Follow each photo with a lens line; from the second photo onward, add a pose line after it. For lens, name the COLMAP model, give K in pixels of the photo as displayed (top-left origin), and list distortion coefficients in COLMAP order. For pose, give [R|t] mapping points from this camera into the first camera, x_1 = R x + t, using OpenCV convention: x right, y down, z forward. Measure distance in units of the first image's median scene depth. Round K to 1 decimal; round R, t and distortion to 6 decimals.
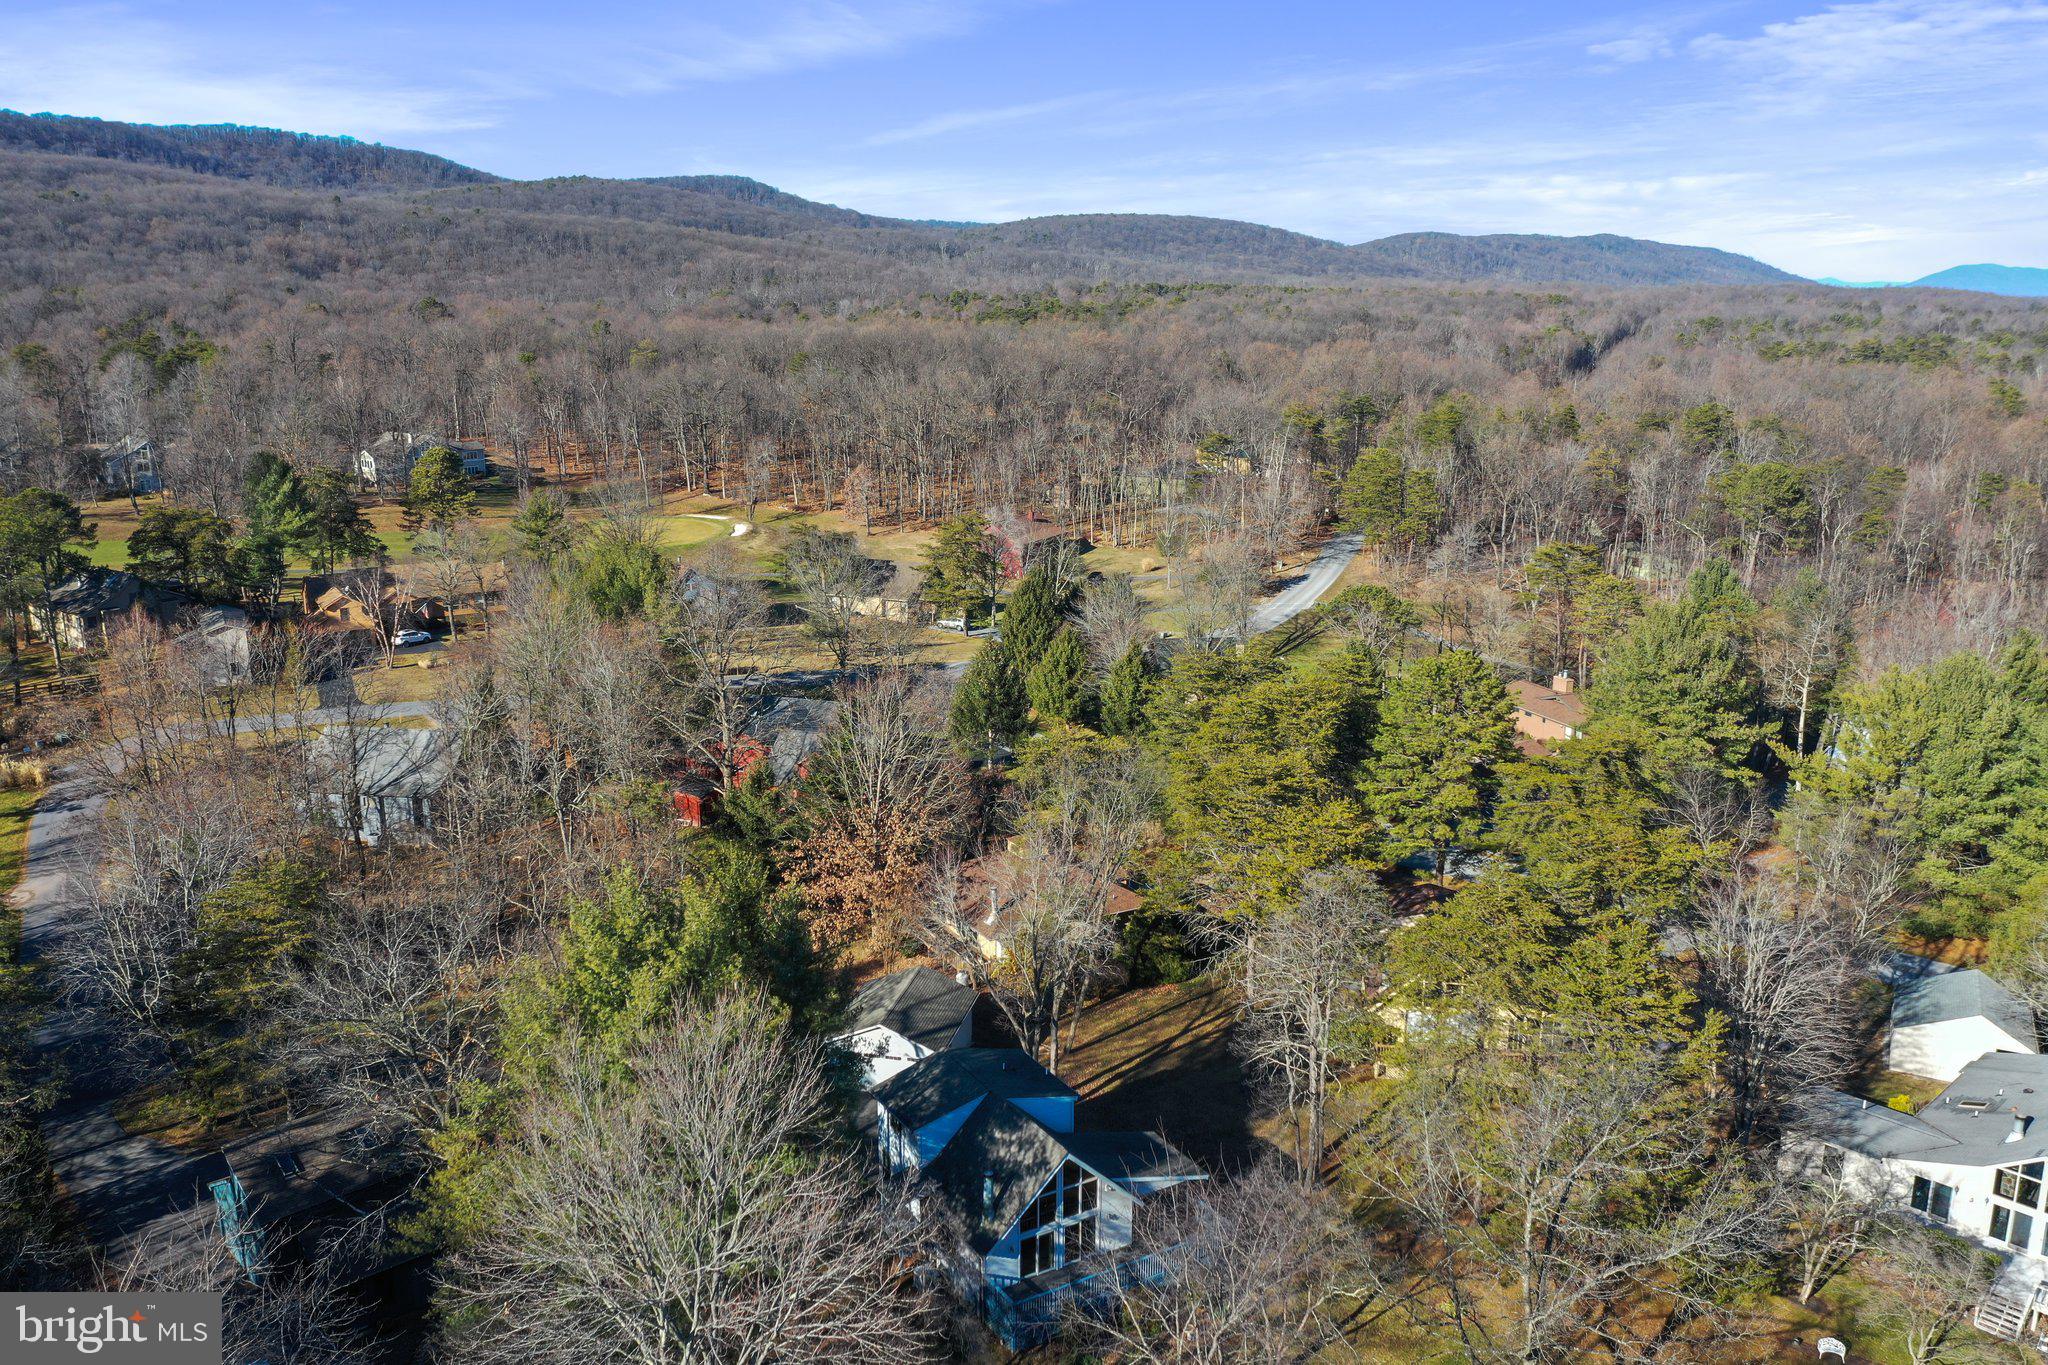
lens RADIAL K [[1622.1, 0, 1023.7], [0, 1622.1, 689.3], [0, 0, 1]] dist [0.015668, -0.016852]
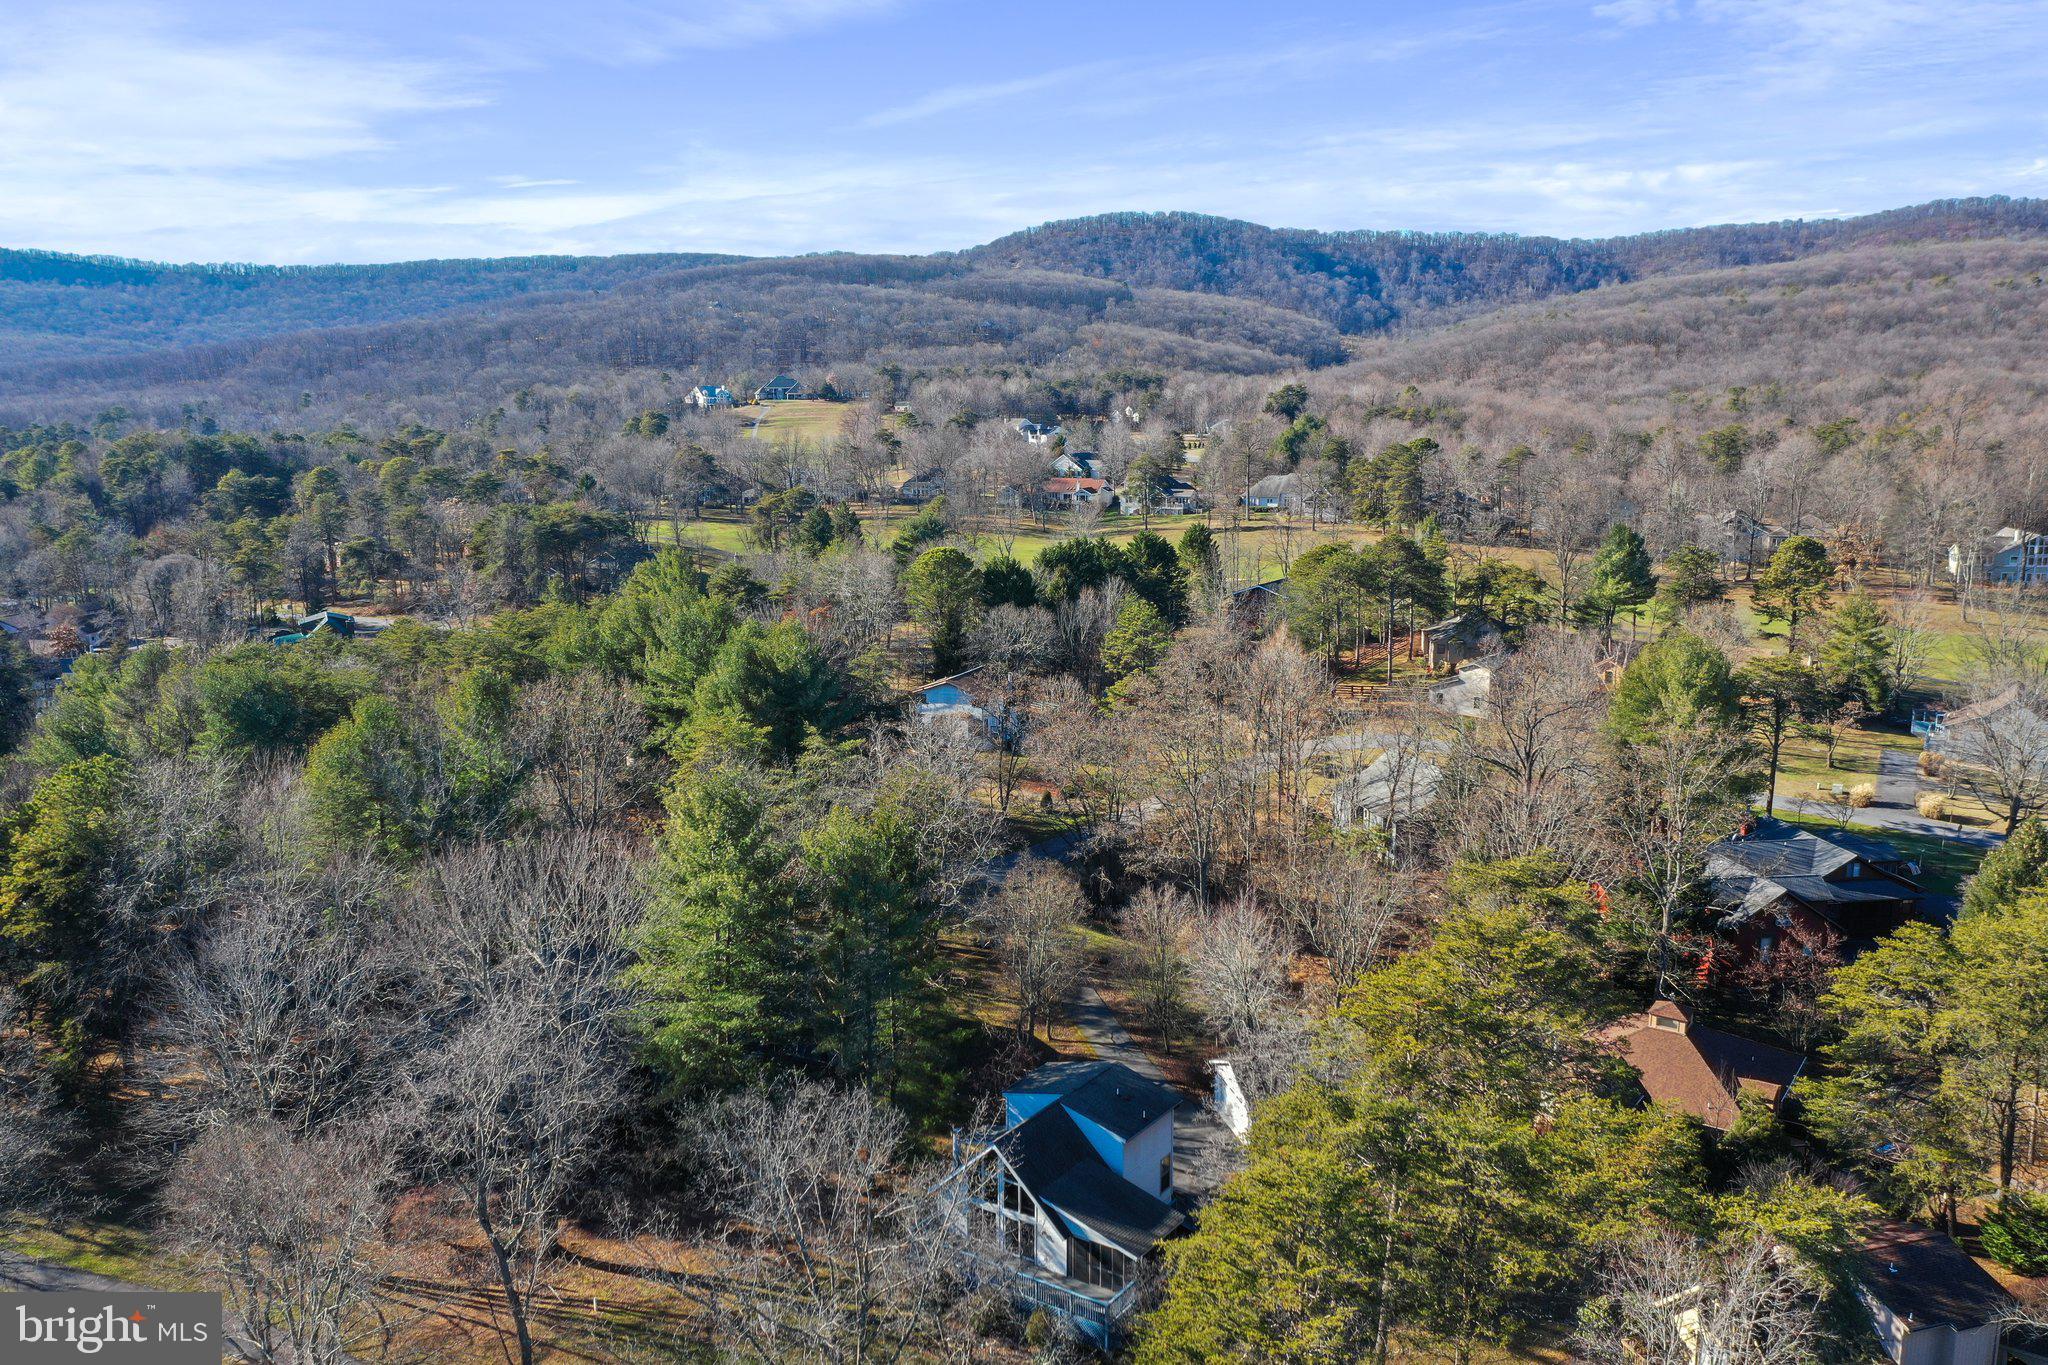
lens RADIAL K [[1622.1, 0, 1028.0], [0, 1622.1, 663.9], [0, 0, 1]] dist [0.015668, -0.016852]
pose [[0.461558, 0.156694, -0.873162, 0.272461], [-0.212316, 0.975183, 0.062771, -0.032342], [0.861328, 0.156414, 0.483372, 0.119481]]
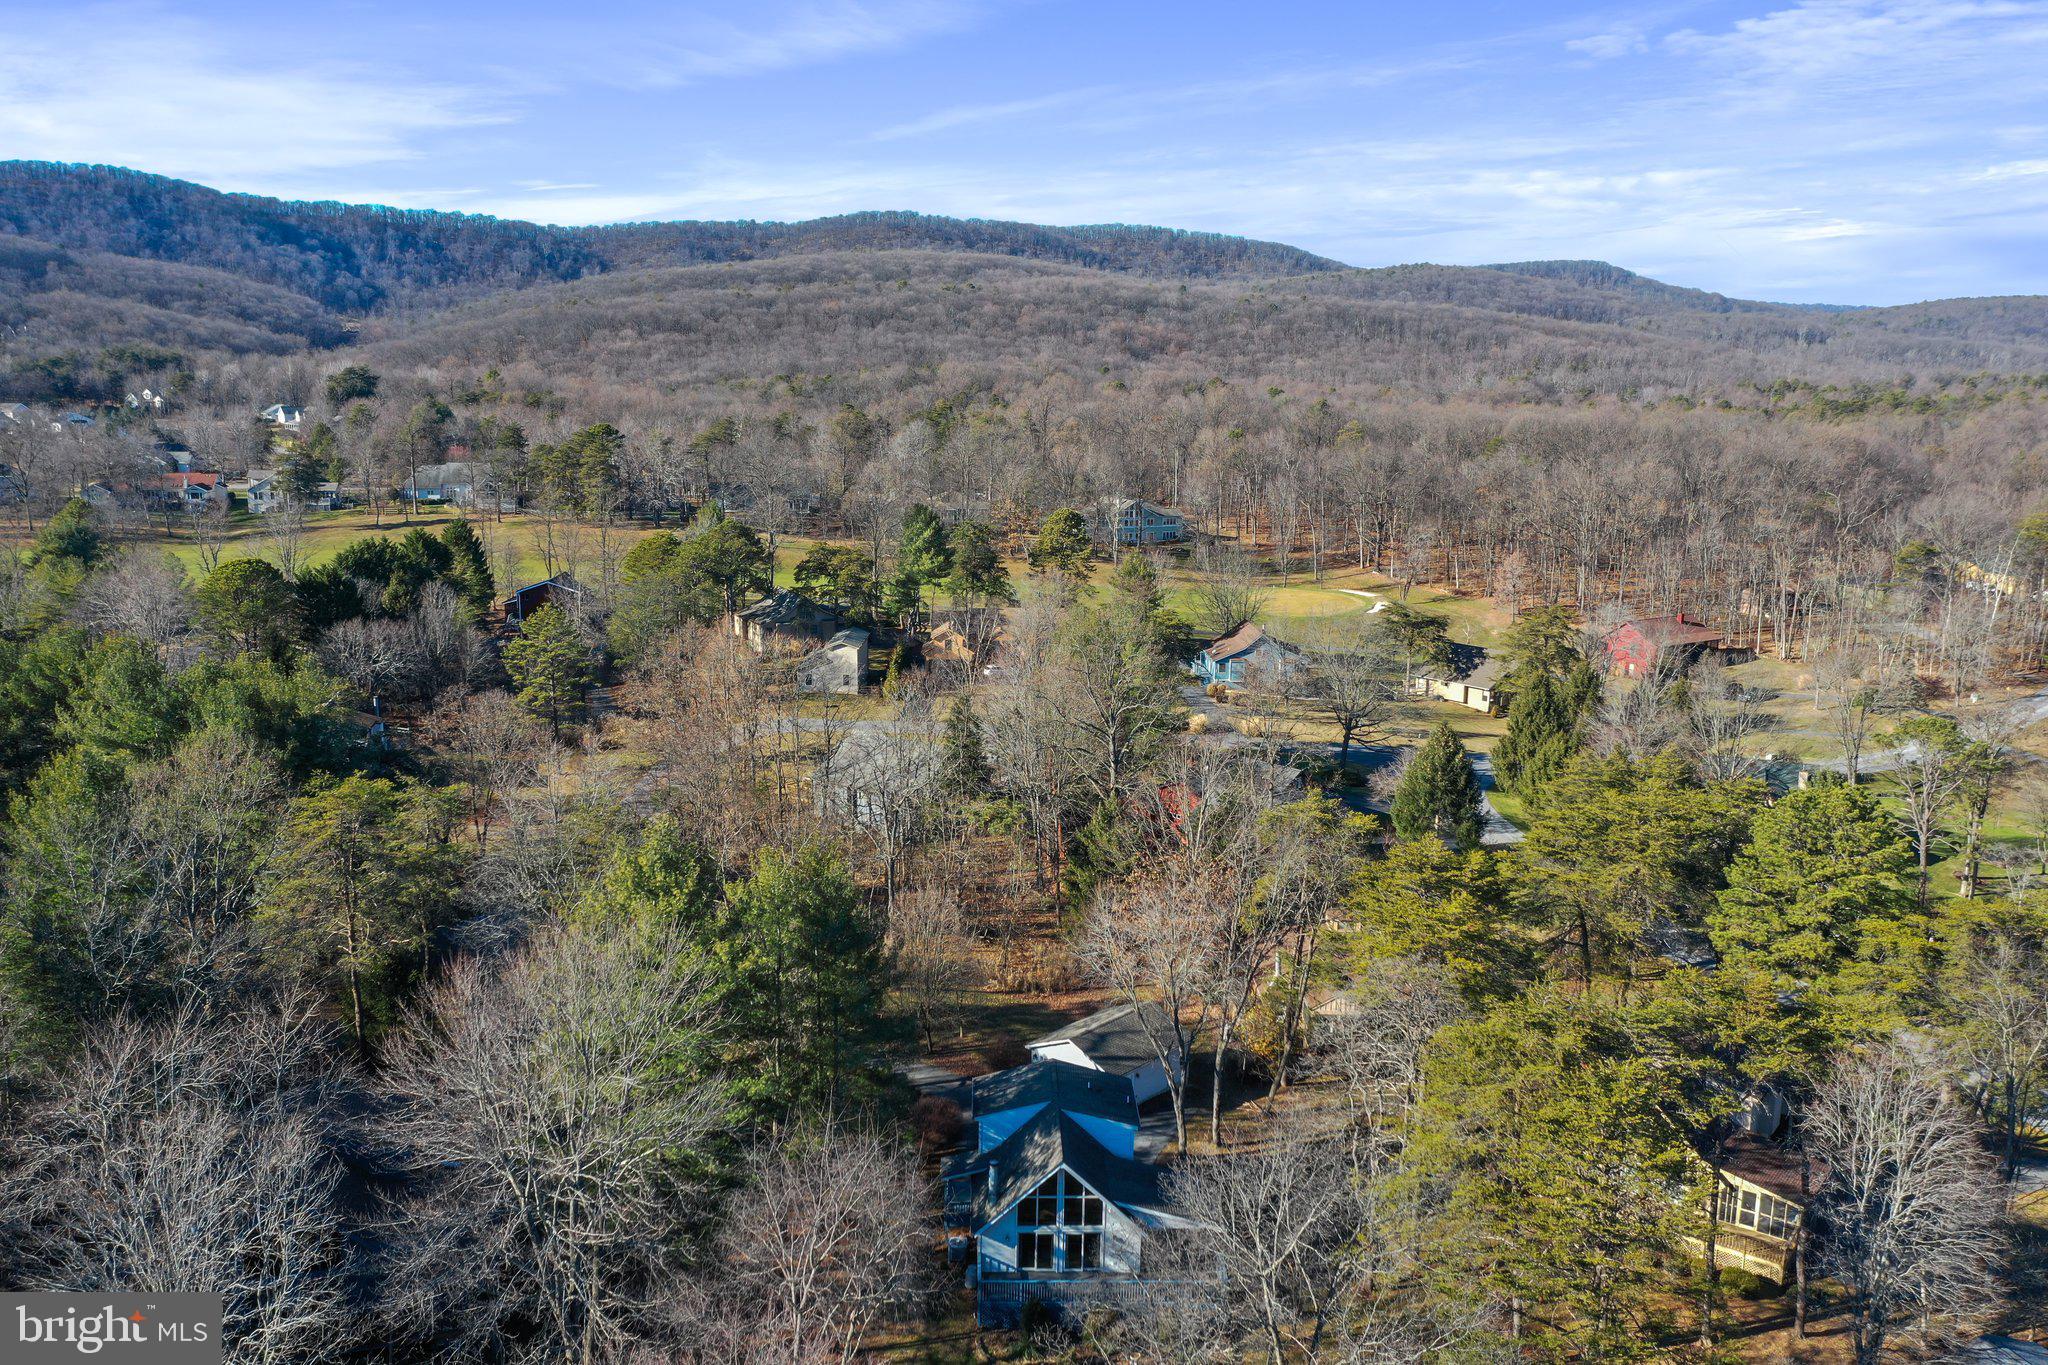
lens RADIAL K [[1622.1, 0, 1015.1], [0, 1622.1, 696.8], [0, 0, 1]] dist [0.015668, -0.016852]
pose [[0.878946, 0.108362, -0.464448, 0.131076], [-0.129093, 0.991548, -0.012961, -0.000663], [0.459118, 0.071349, 0.885506, 0.002886]]
